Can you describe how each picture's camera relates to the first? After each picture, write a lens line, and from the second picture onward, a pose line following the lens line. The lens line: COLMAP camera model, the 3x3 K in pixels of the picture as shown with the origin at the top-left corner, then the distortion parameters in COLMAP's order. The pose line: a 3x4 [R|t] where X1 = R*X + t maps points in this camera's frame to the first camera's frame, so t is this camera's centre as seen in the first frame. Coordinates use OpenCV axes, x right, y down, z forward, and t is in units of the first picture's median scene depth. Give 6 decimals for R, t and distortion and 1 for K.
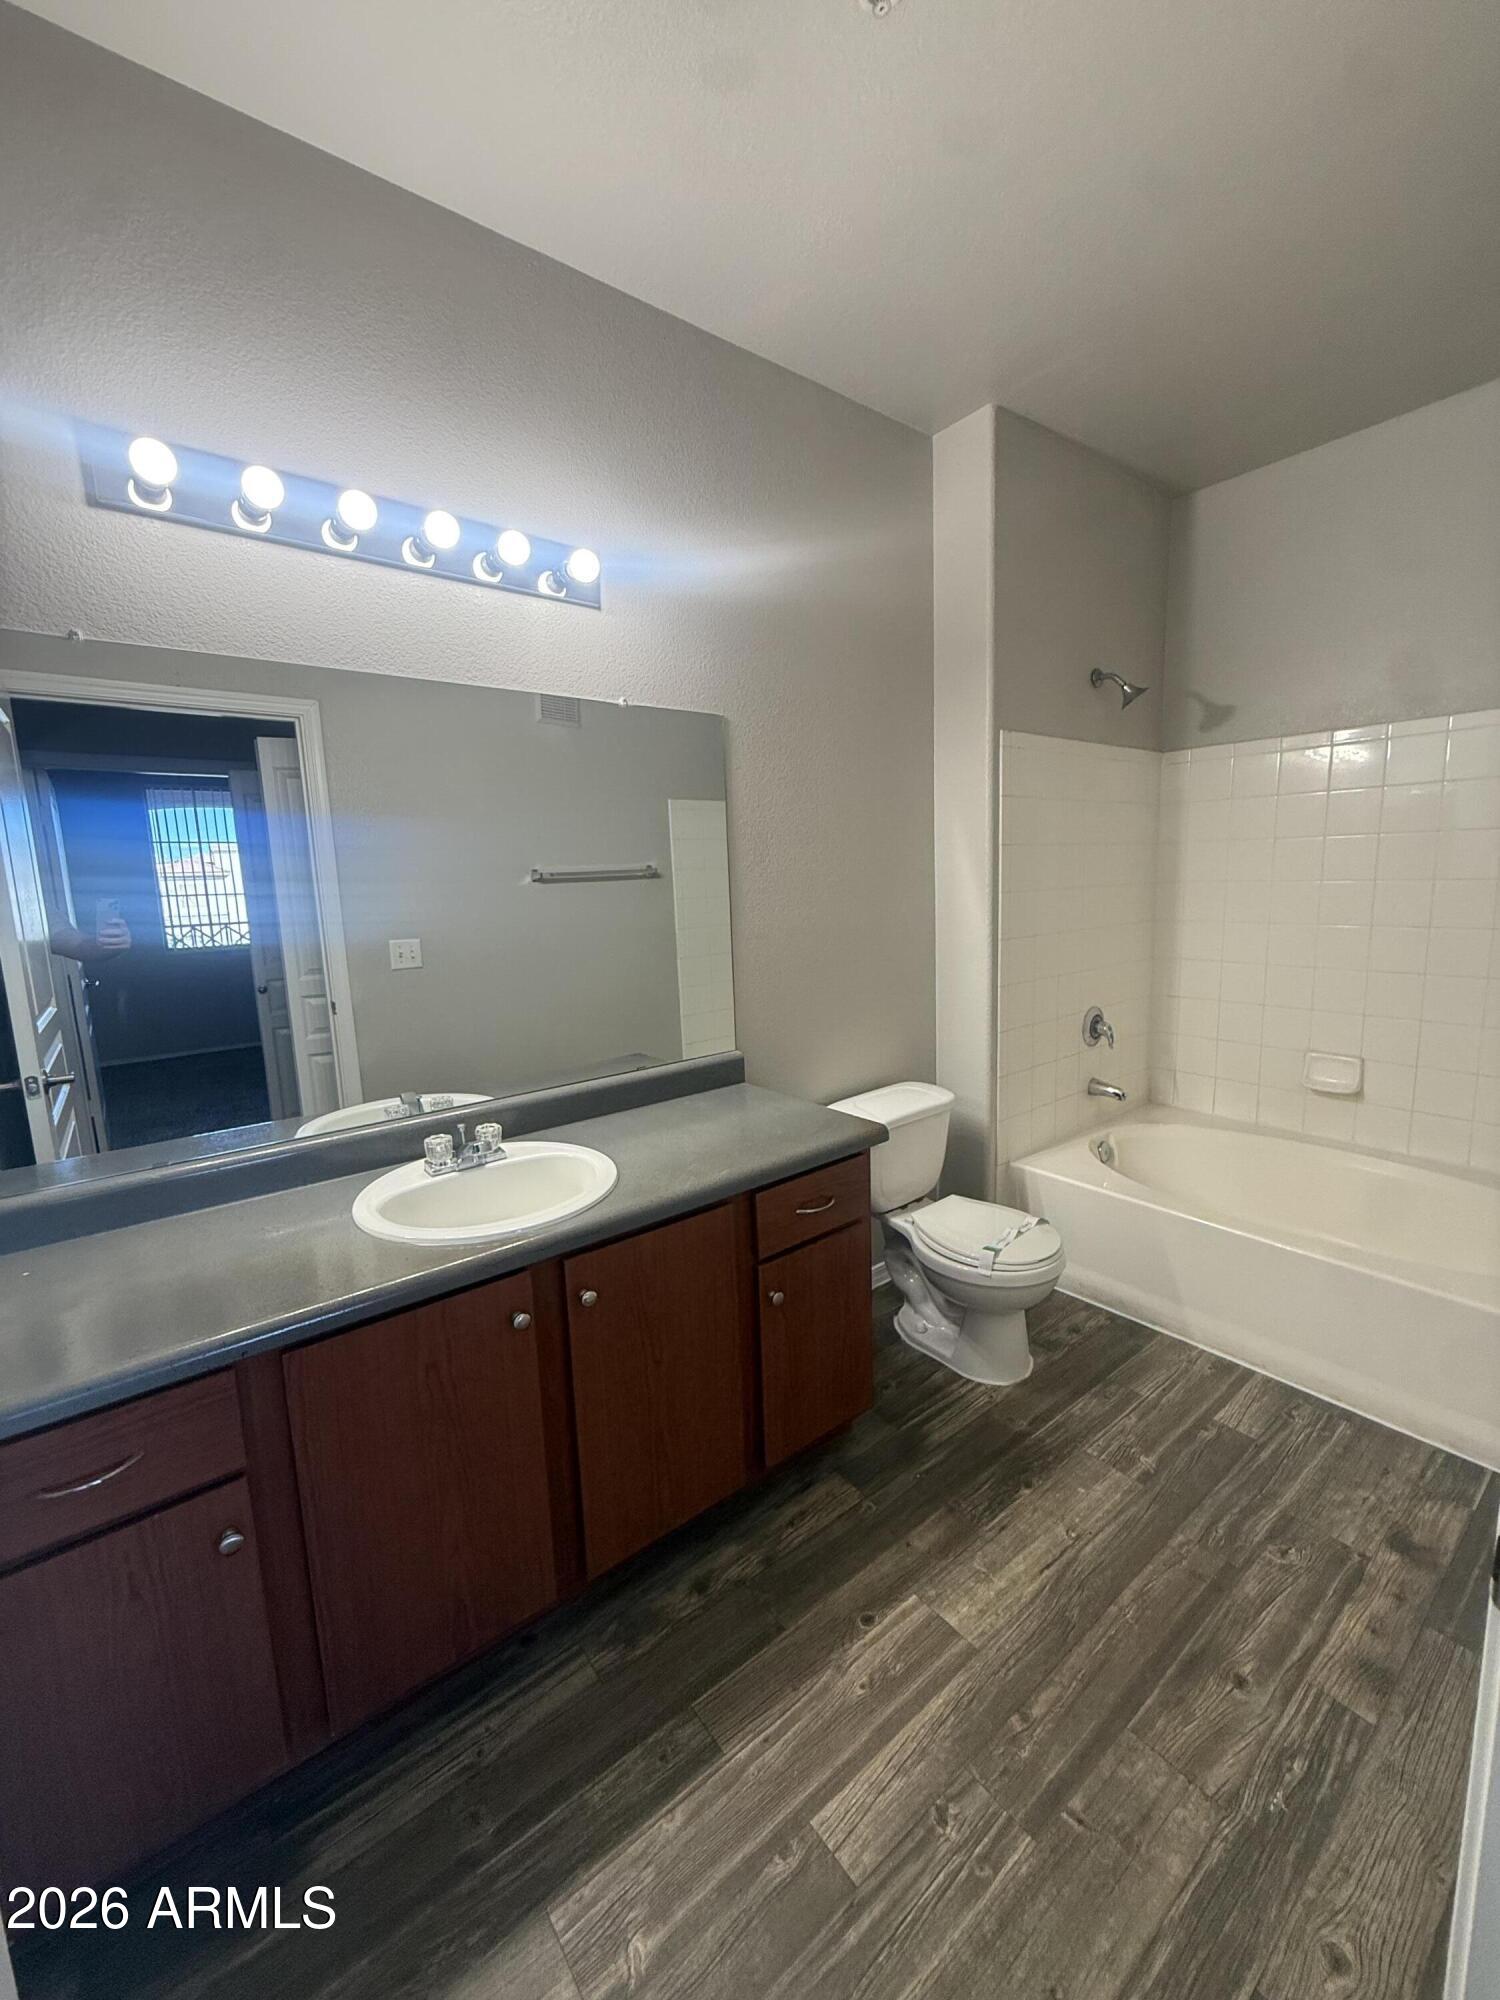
lens RADIAL K [[793.6, 0, 752.7], [0, 793.6, 994.8], [0, 0, 1]] dist [-0.002772, 0.000568]
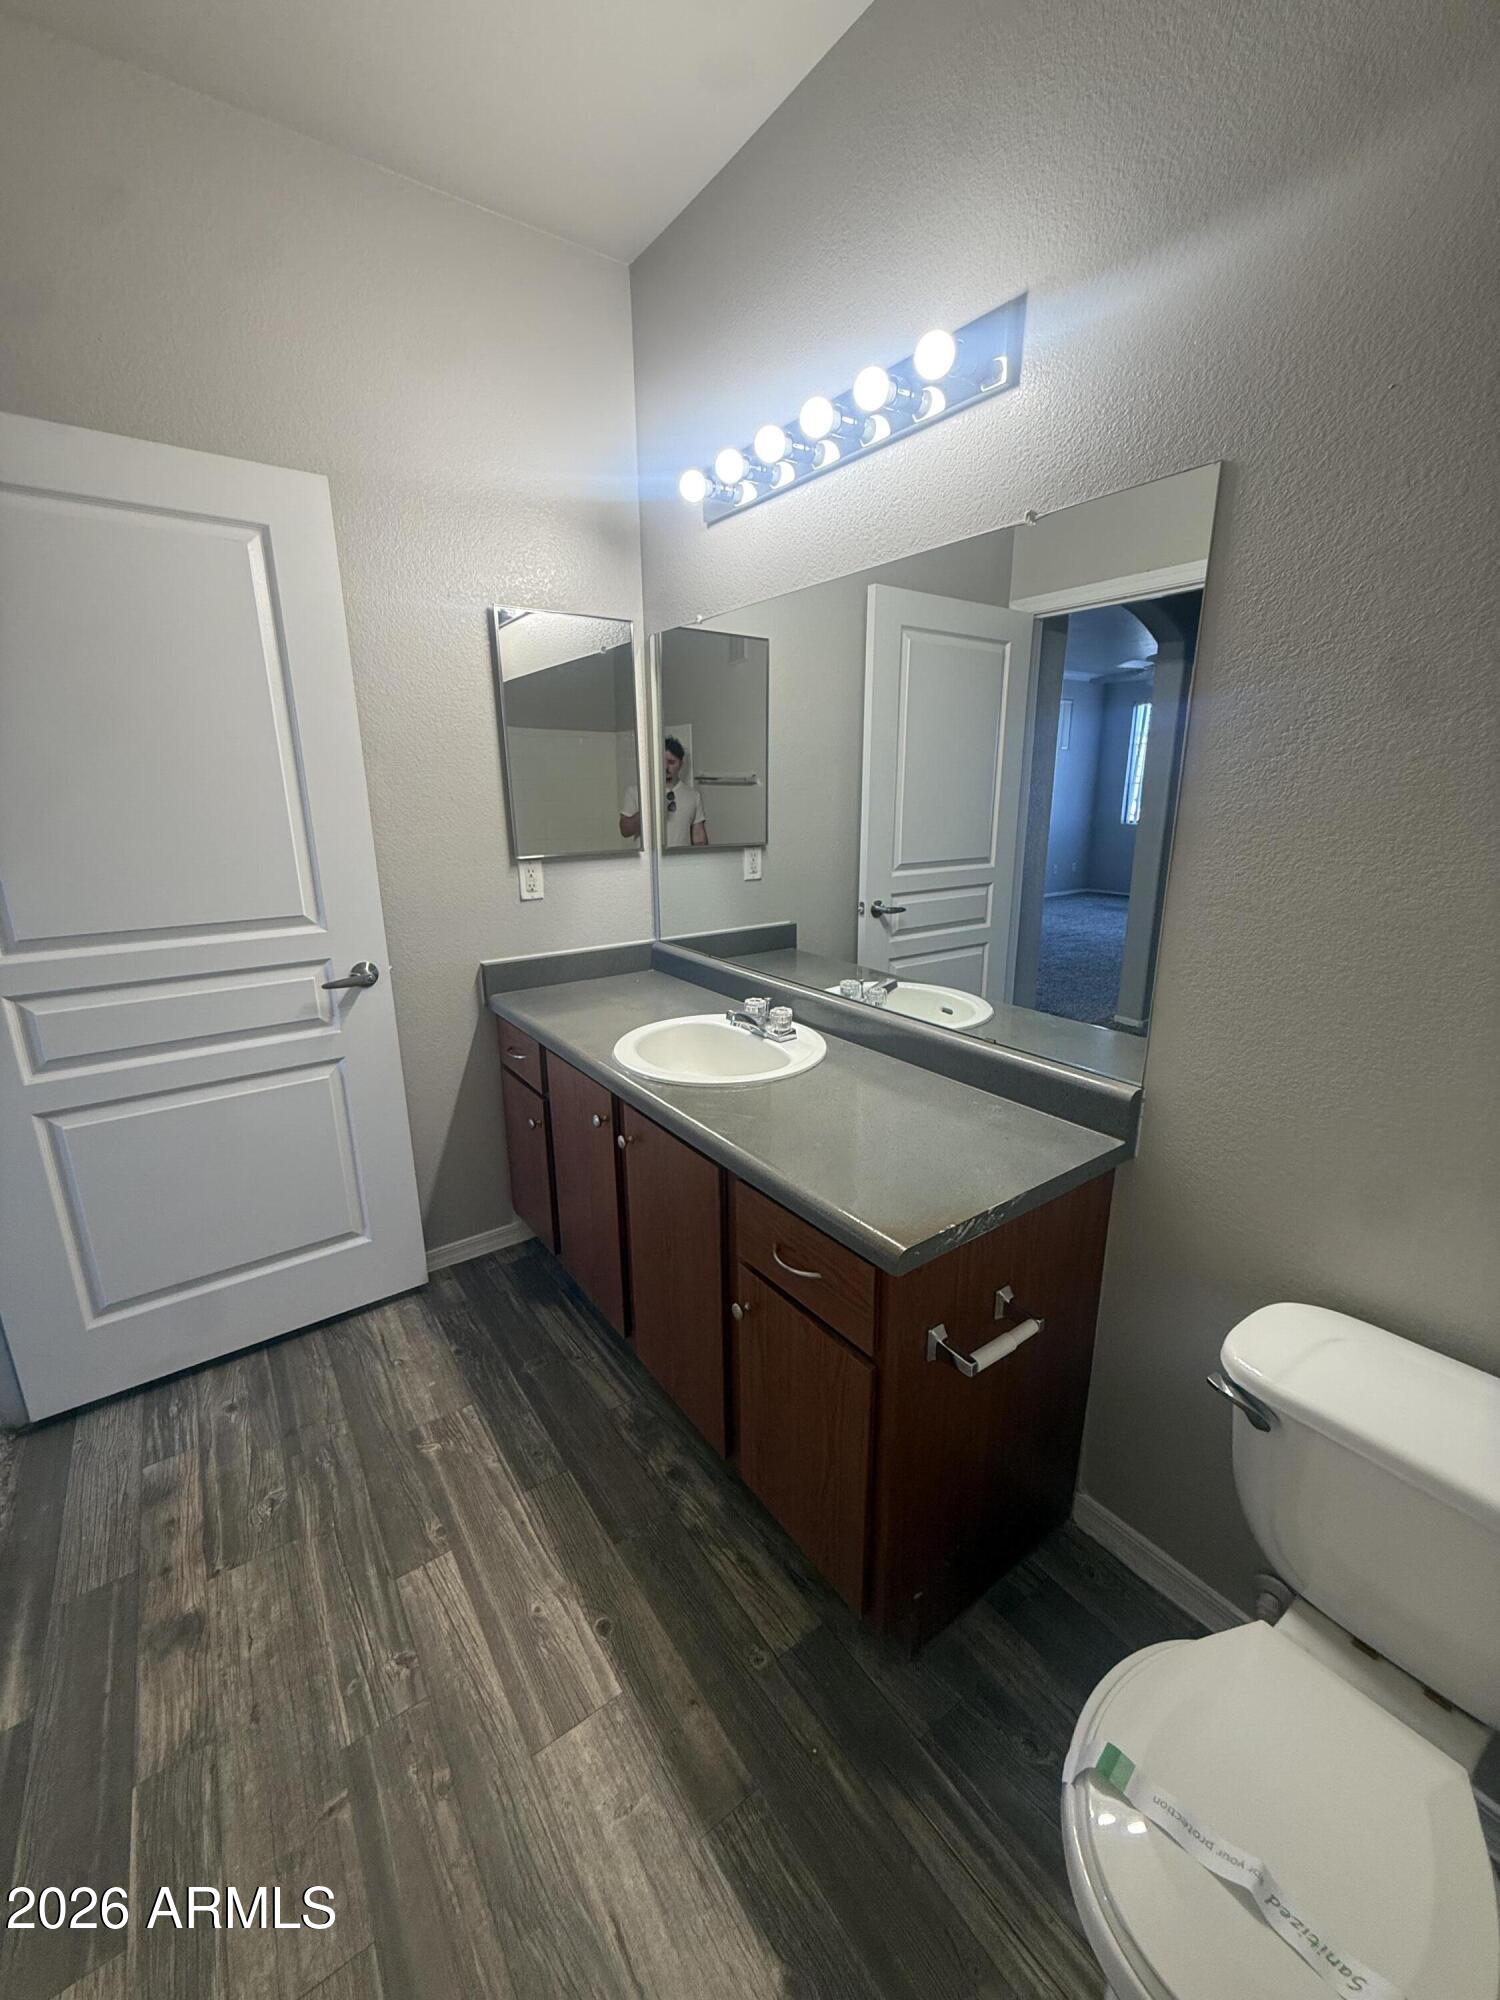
lens RADIAL K [[804.5, 0, 750.0], [0, 804.5, 1000.0], [0, 0, 1]] dist [-0.004712, 0.000611]
pose [[-0.046187, 0.291392, -0.955488, 0.852758], [-0.141501, 0.944956, 0.295020, -0.191546], [0.988860, 0.148828, -0.002413, 1.127345]]
